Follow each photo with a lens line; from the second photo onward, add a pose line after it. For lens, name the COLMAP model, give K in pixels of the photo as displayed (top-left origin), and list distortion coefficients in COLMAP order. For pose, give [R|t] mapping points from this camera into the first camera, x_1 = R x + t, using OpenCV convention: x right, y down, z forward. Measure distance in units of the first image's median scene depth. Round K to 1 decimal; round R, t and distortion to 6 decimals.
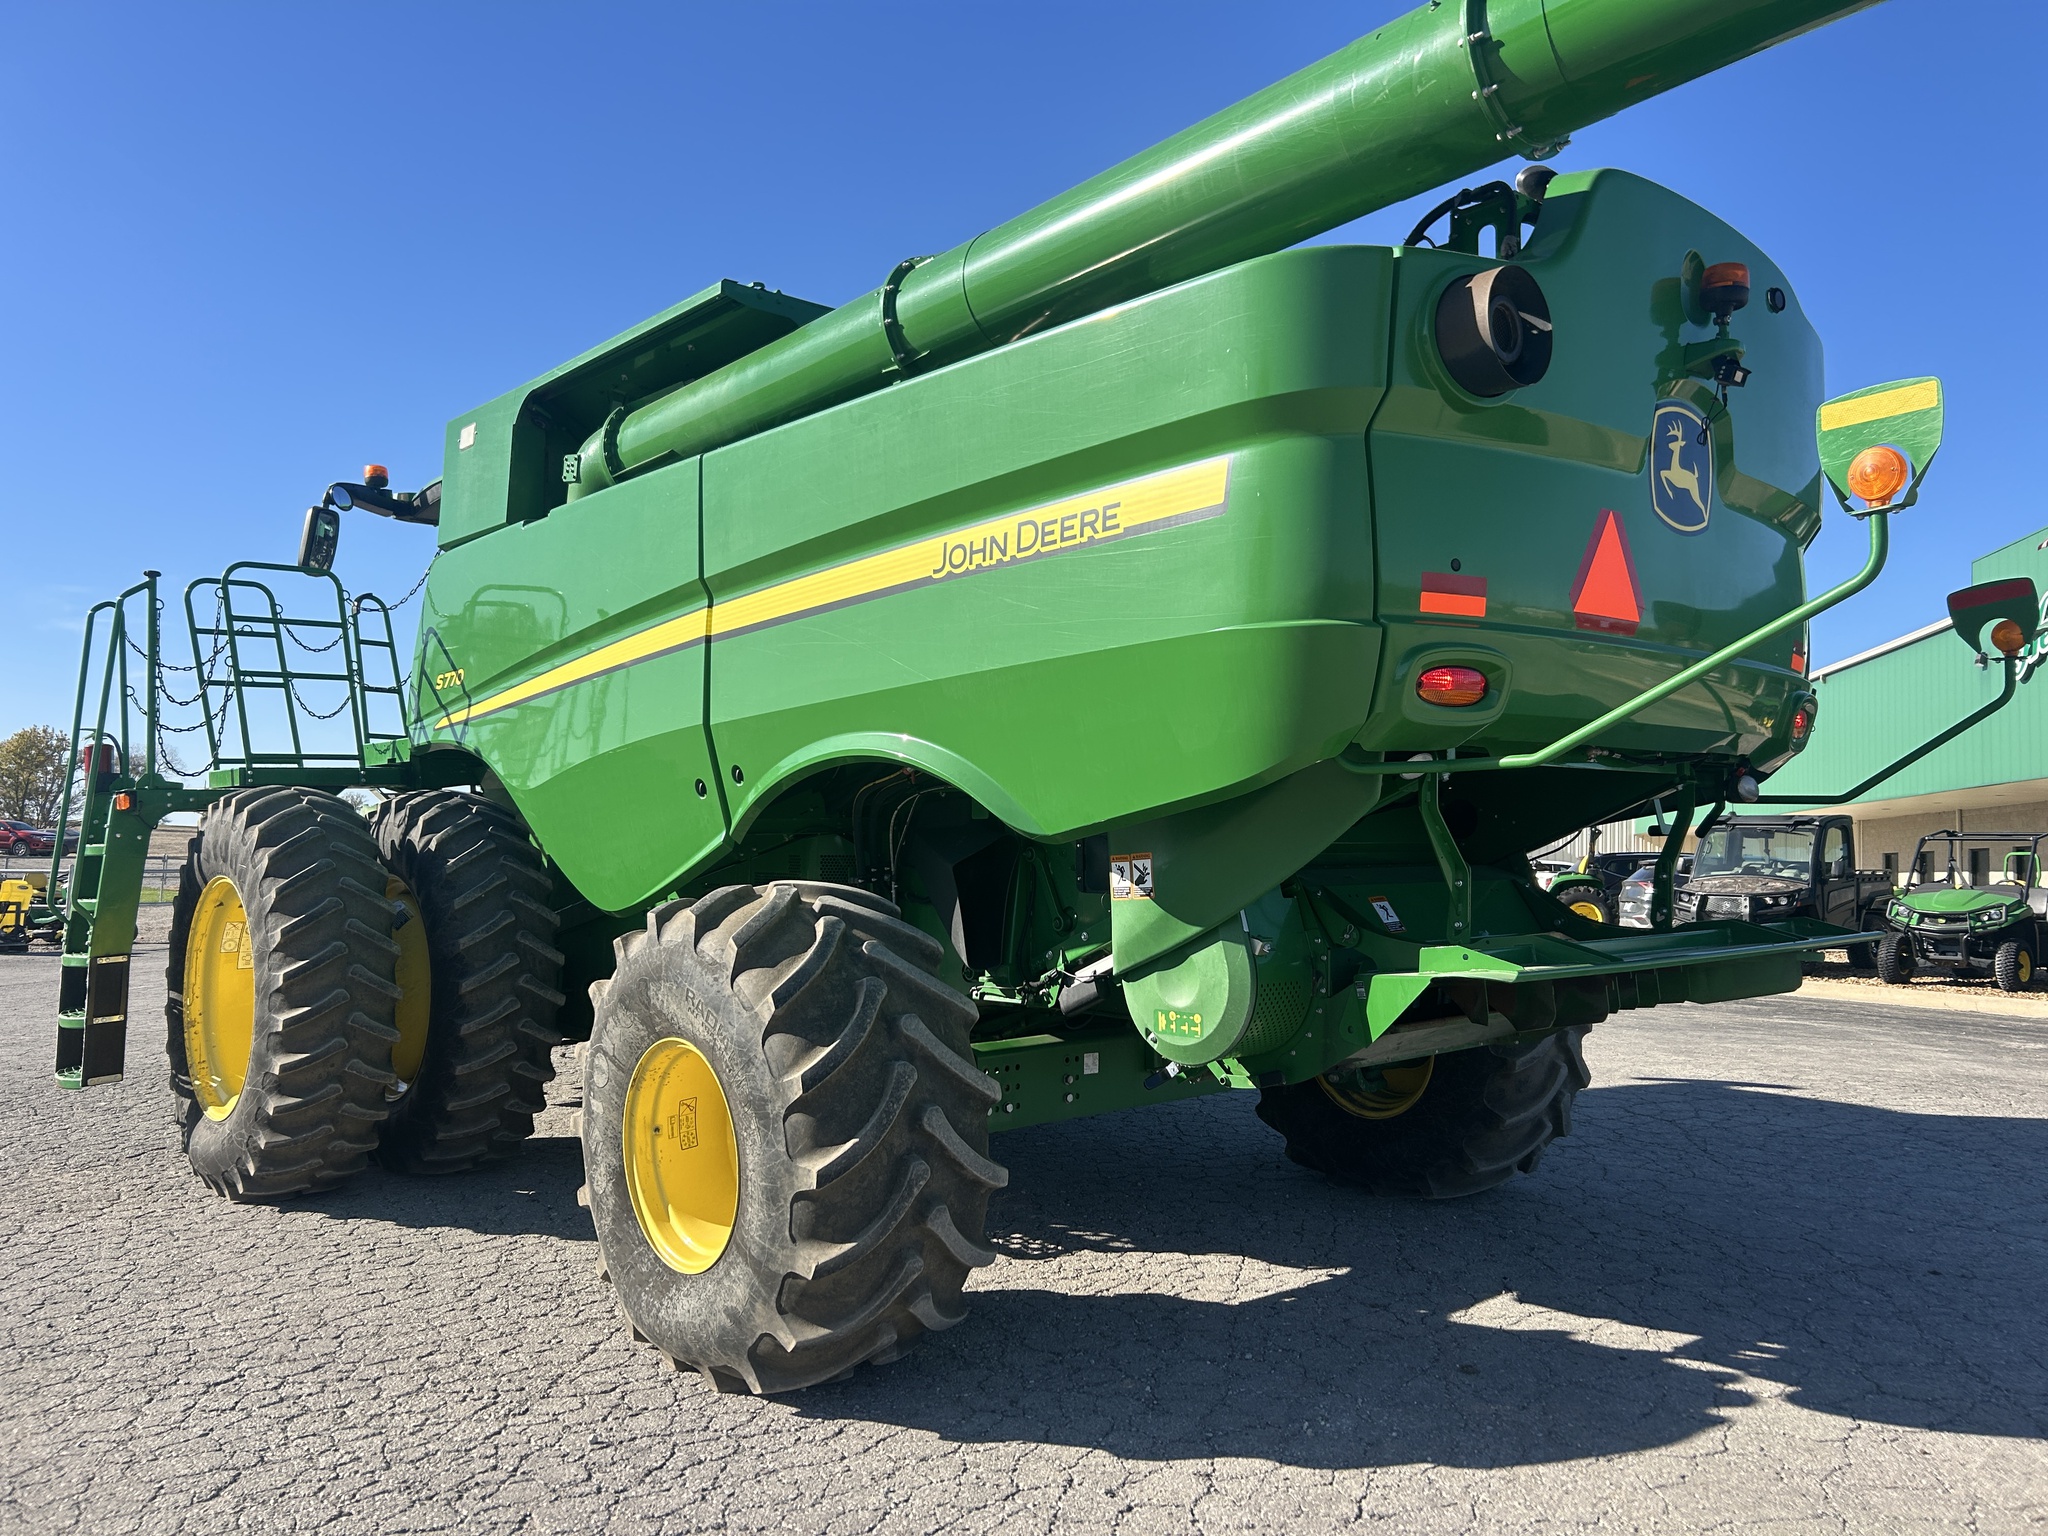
lens RADIAL K [[1633.8, 0, 1024.0], [0, 1633.8, 768.0], [0, 0, 1]] dist [0.081368, -0.095060]
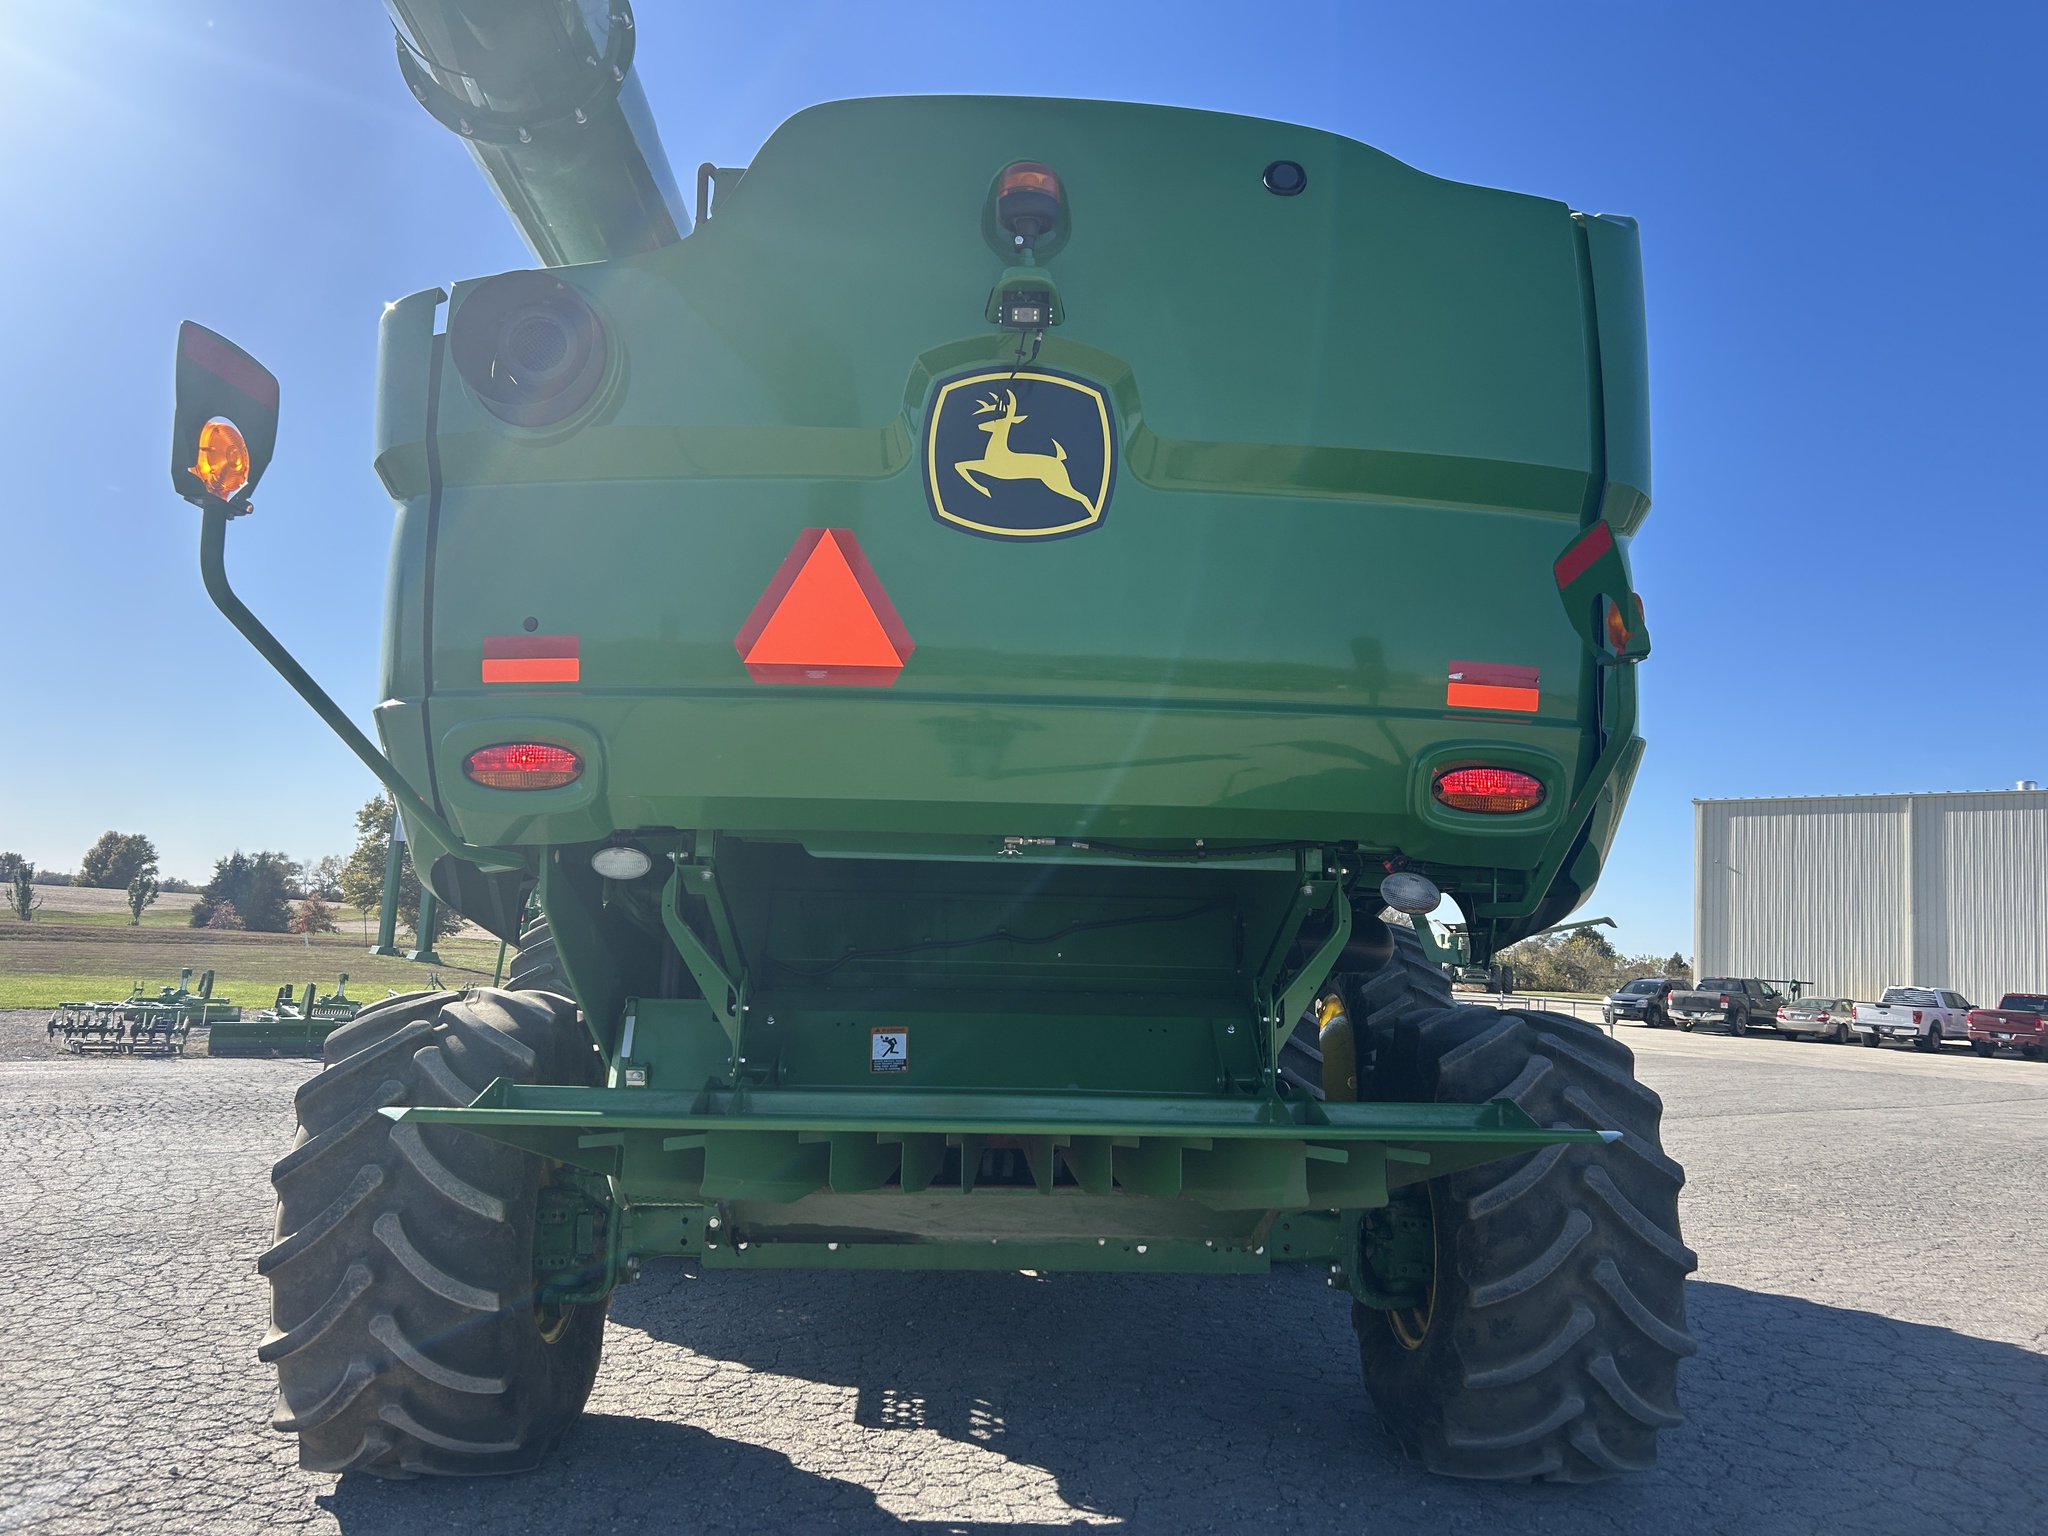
lens RADIAL K [[1633.8, 0, 1024.0], [0, 1633.8, 768.0], [0, 0, 1]] dist [0.081368, -0.095060]
pose [[0.749664, -0.054408, -0.659578, 0.896507], [0.003976, 0.996967, -0.077721, 0.015675], [0.661806, 0.055642, 0.747607, 0.476660]]
